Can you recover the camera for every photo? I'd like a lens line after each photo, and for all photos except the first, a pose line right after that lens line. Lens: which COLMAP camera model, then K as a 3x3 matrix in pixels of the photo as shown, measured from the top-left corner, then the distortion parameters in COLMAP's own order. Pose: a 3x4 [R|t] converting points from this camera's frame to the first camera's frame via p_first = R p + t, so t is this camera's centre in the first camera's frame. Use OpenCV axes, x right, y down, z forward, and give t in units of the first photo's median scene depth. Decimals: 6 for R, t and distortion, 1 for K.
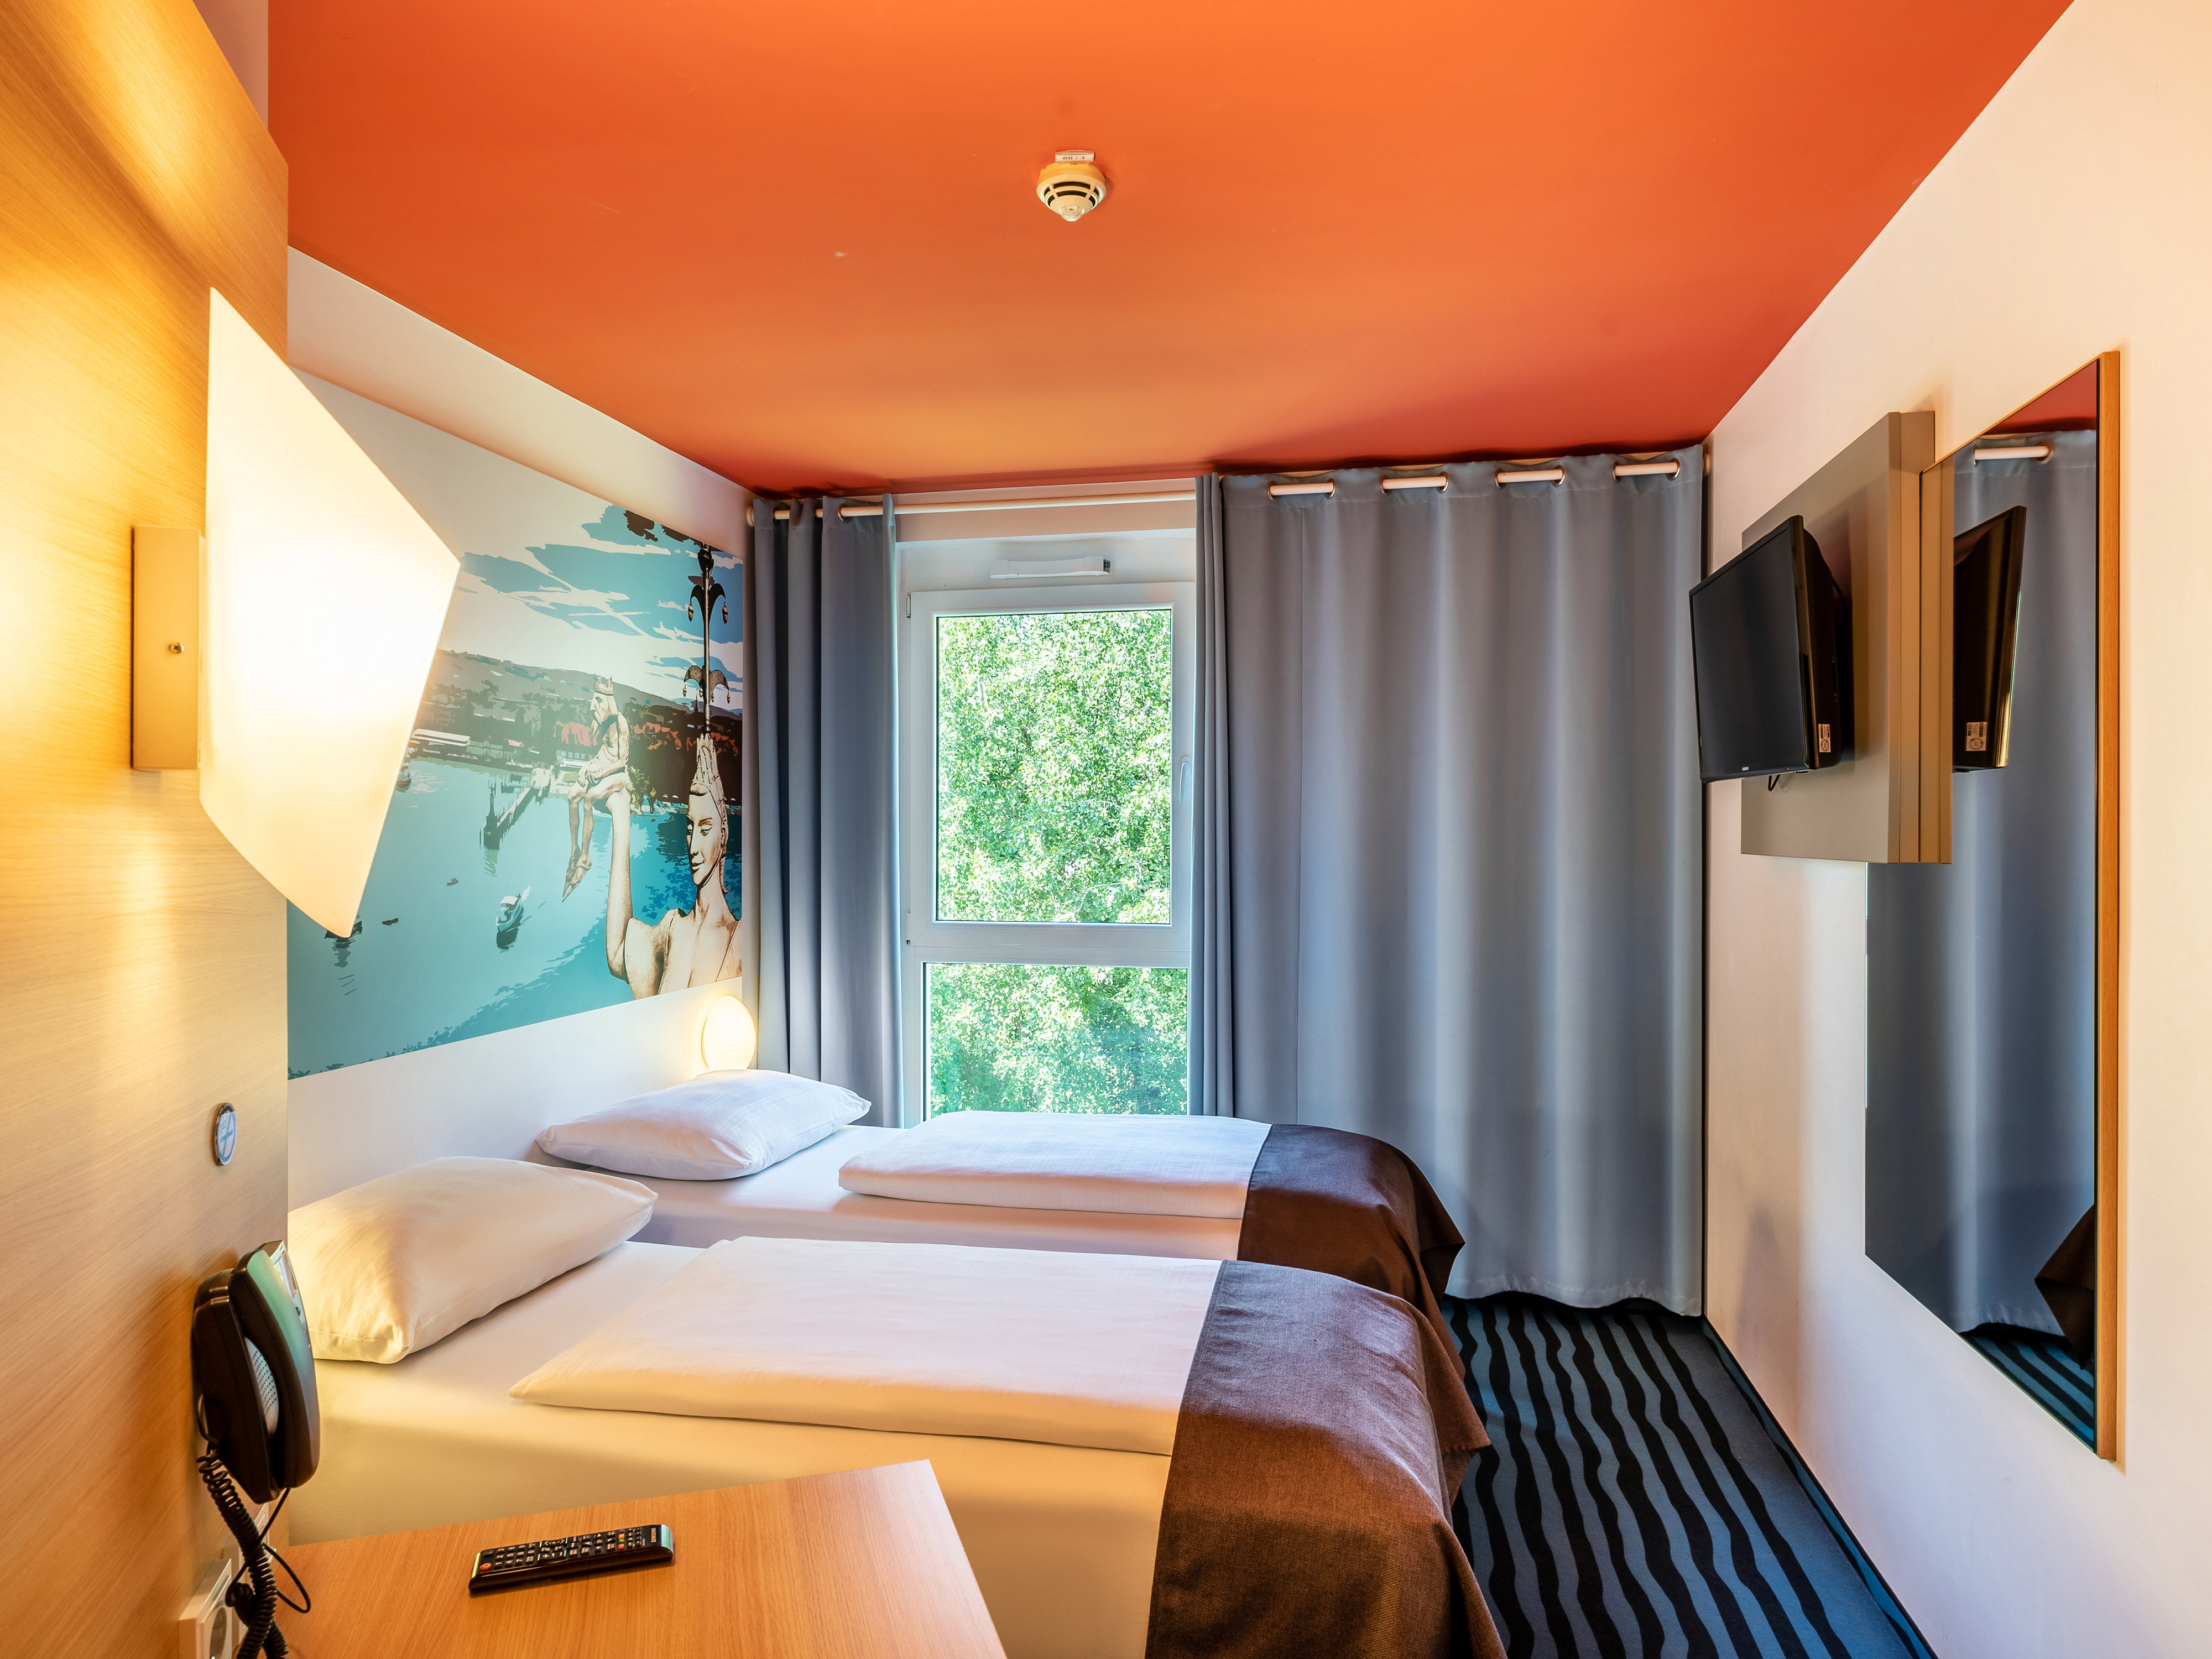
lens RADIAL K [[1311.0, 0, 1097.3], [0, 1311.0, 834.0], [0, 0, 1]] dist [-0.016049, 0.001003]
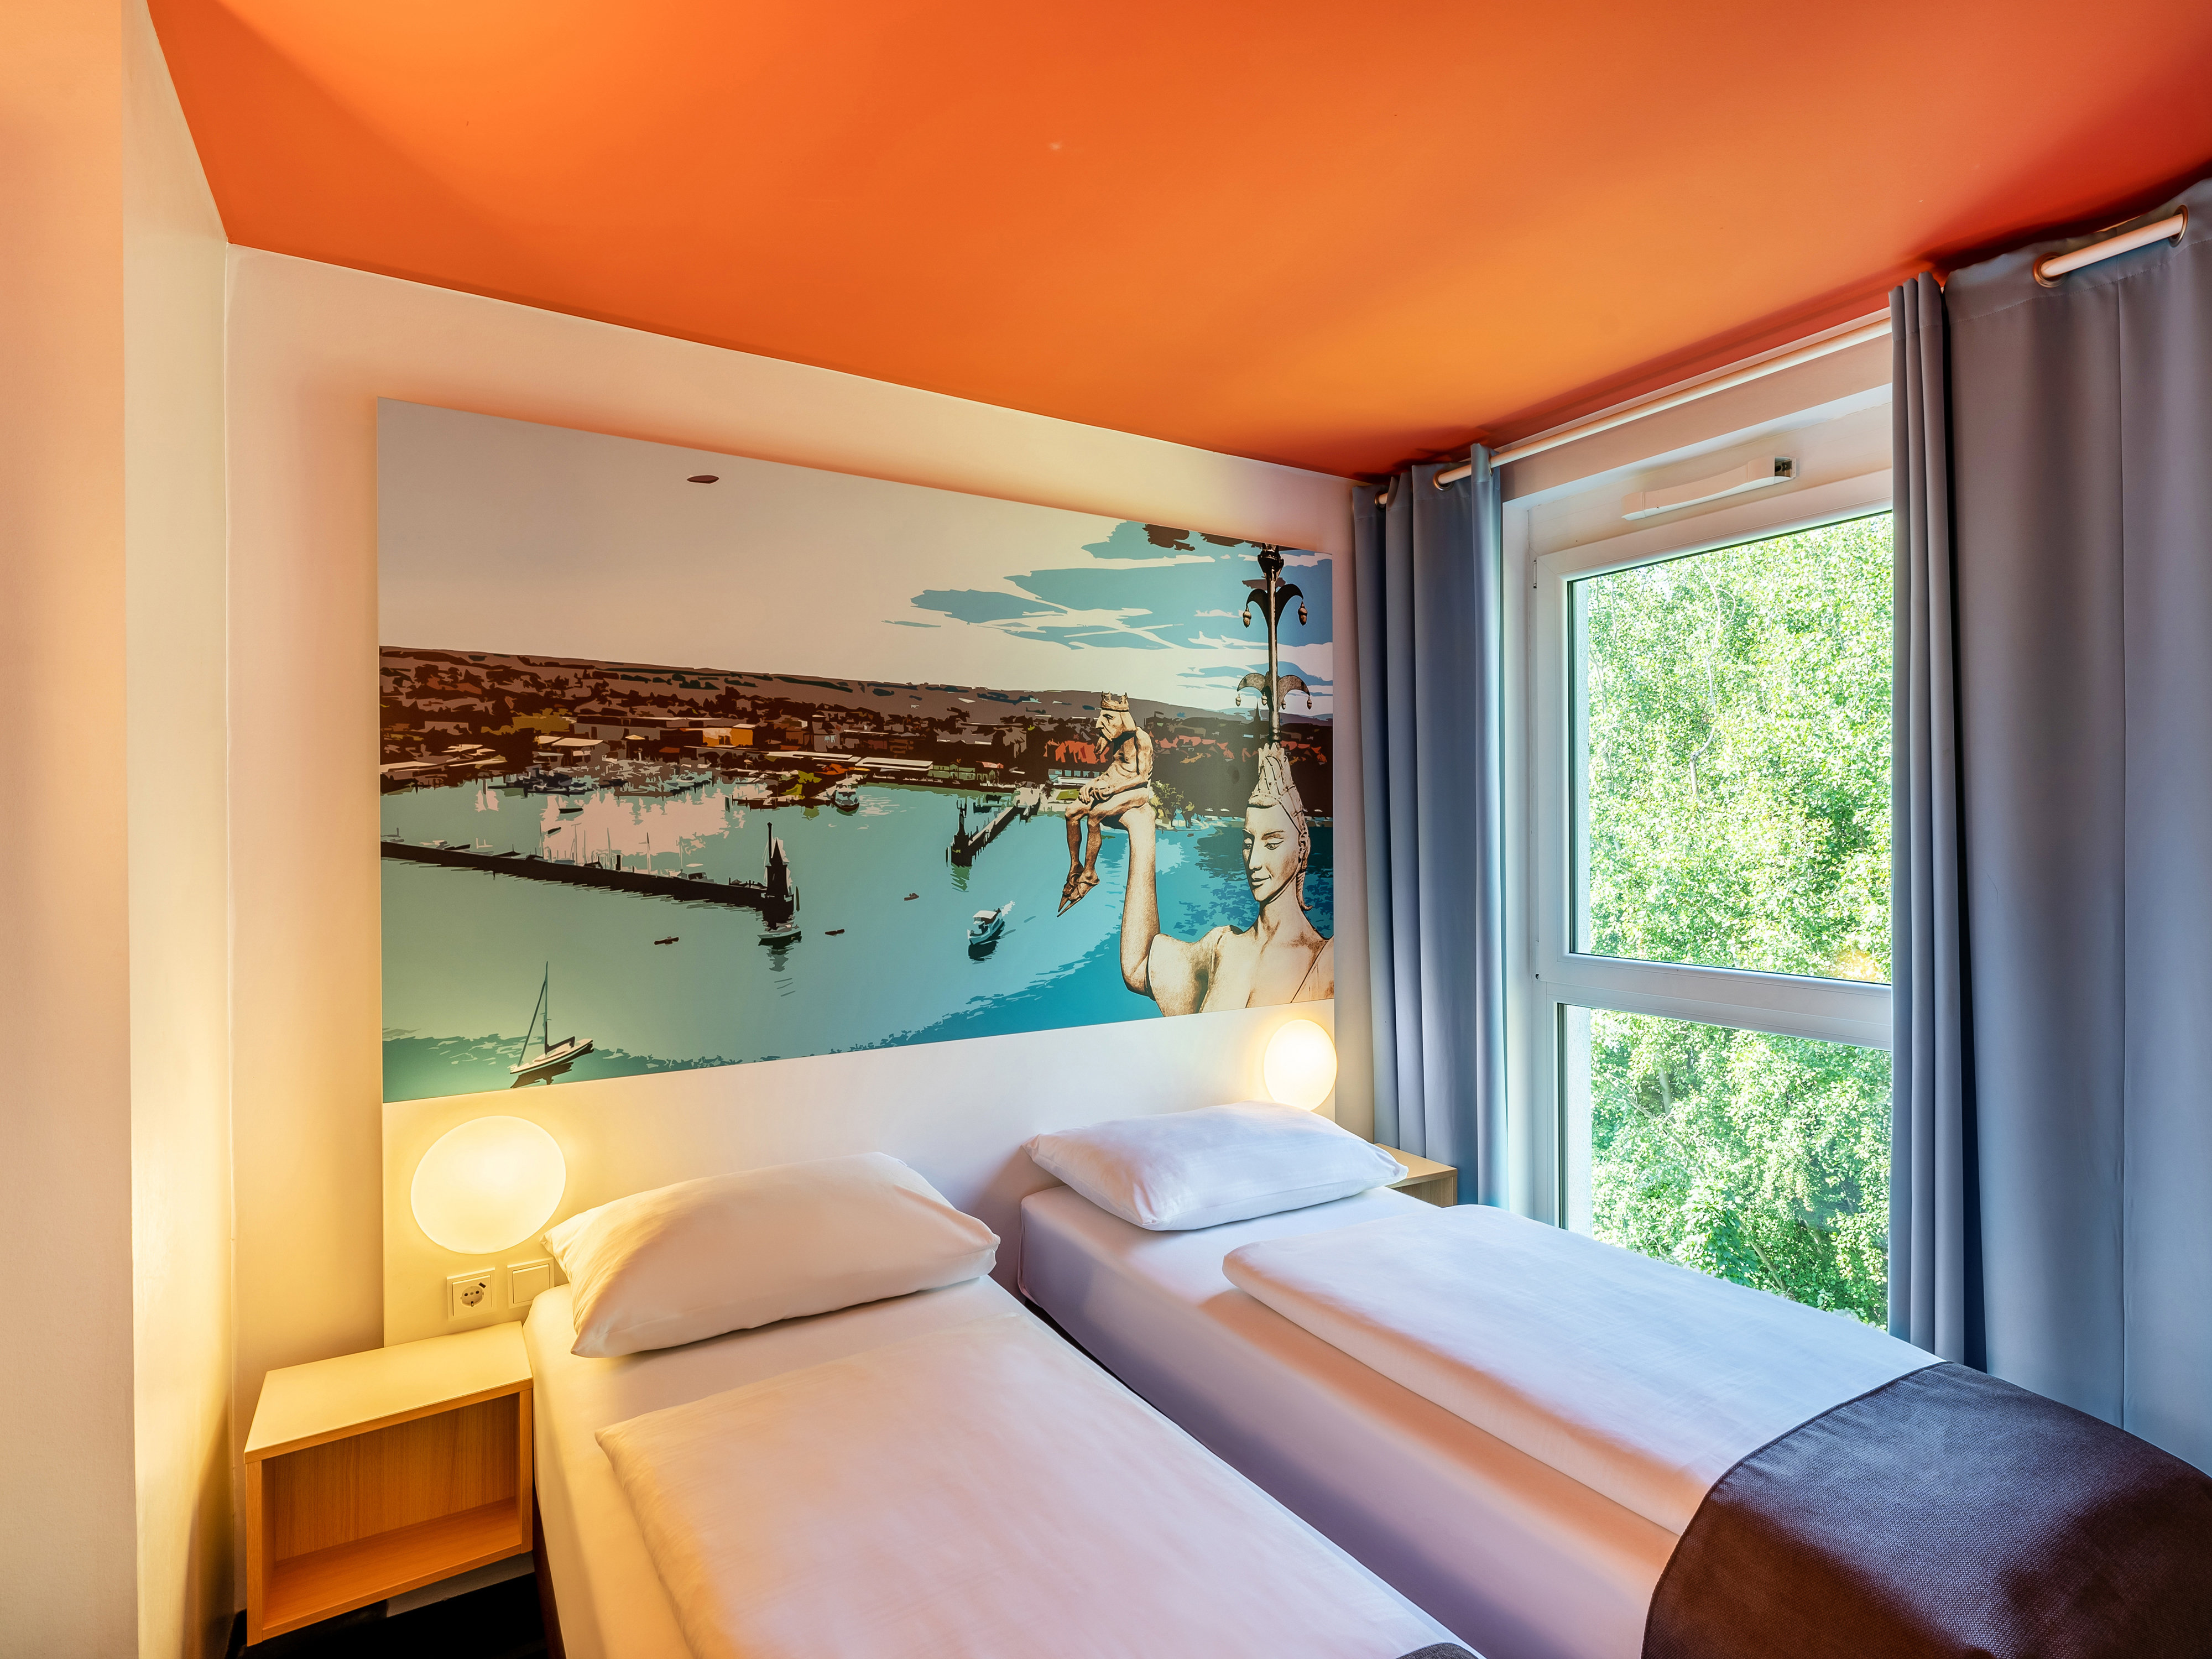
lens RADIAL K [[1122.1, 0, 1099.5], [0, 1122.1, 835.9], [0, 0, 1]] dist [0.000801, 0.001496]
pose [[0.684468, -0.000544, -0.729043, 0.239026], [0.003063, 0.999993, 0.002129, -0.012443], [0.729037, -0.003690, 0.684465, 0.391882]]
